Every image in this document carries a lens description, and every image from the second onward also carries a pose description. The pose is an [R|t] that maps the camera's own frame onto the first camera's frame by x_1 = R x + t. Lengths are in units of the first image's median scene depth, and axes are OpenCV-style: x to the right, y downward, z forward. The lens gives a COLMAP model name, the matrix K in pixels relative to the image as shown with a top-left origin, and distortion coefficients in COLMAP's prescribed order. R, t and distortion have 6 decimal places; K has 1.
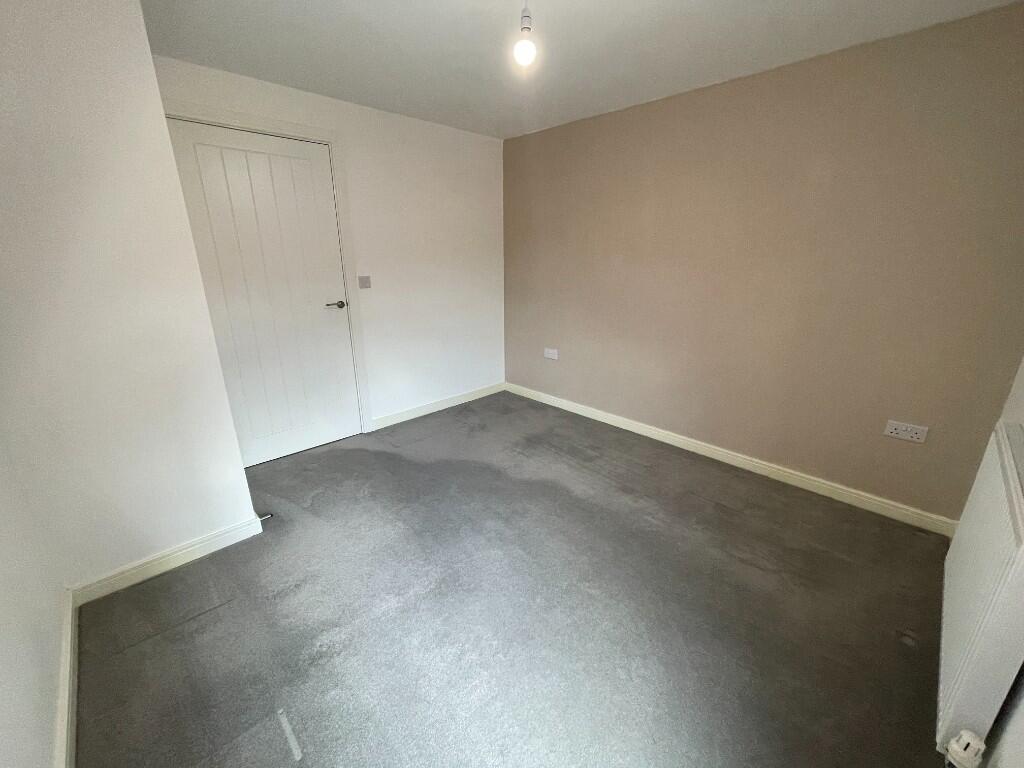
lens RADIAL K [[412.4, 0, 506.9], [0, 412.4, 385.4], [0, 0, 1]] dist [-0.007523, 0.002852]
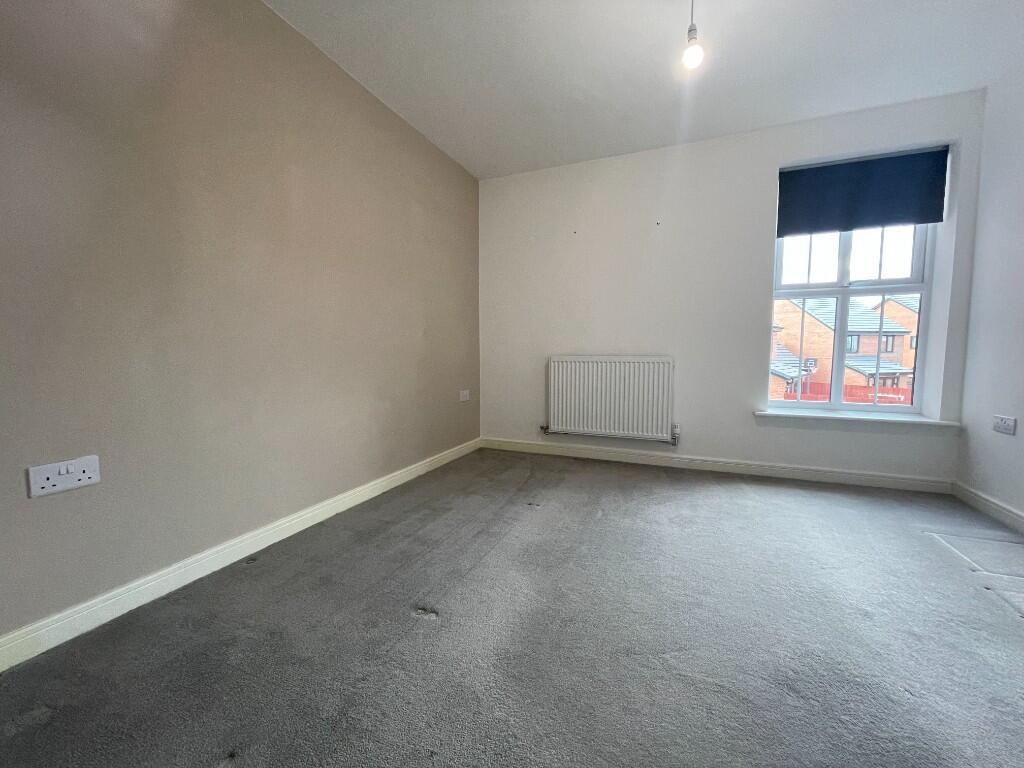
lens RADIAL K [[412.4, 0, 506.9], [0, 412.4, 385.4], [0, 0, 1]] dist [-0.007523, 0.002852]
pose [[-0.374127, -0.081369, 0.923801, -0.361435], [0.279126, 0.940071, 0.195844, -0.125975], [-0.884374, 0.331128, -0.328994, 0.893760]]
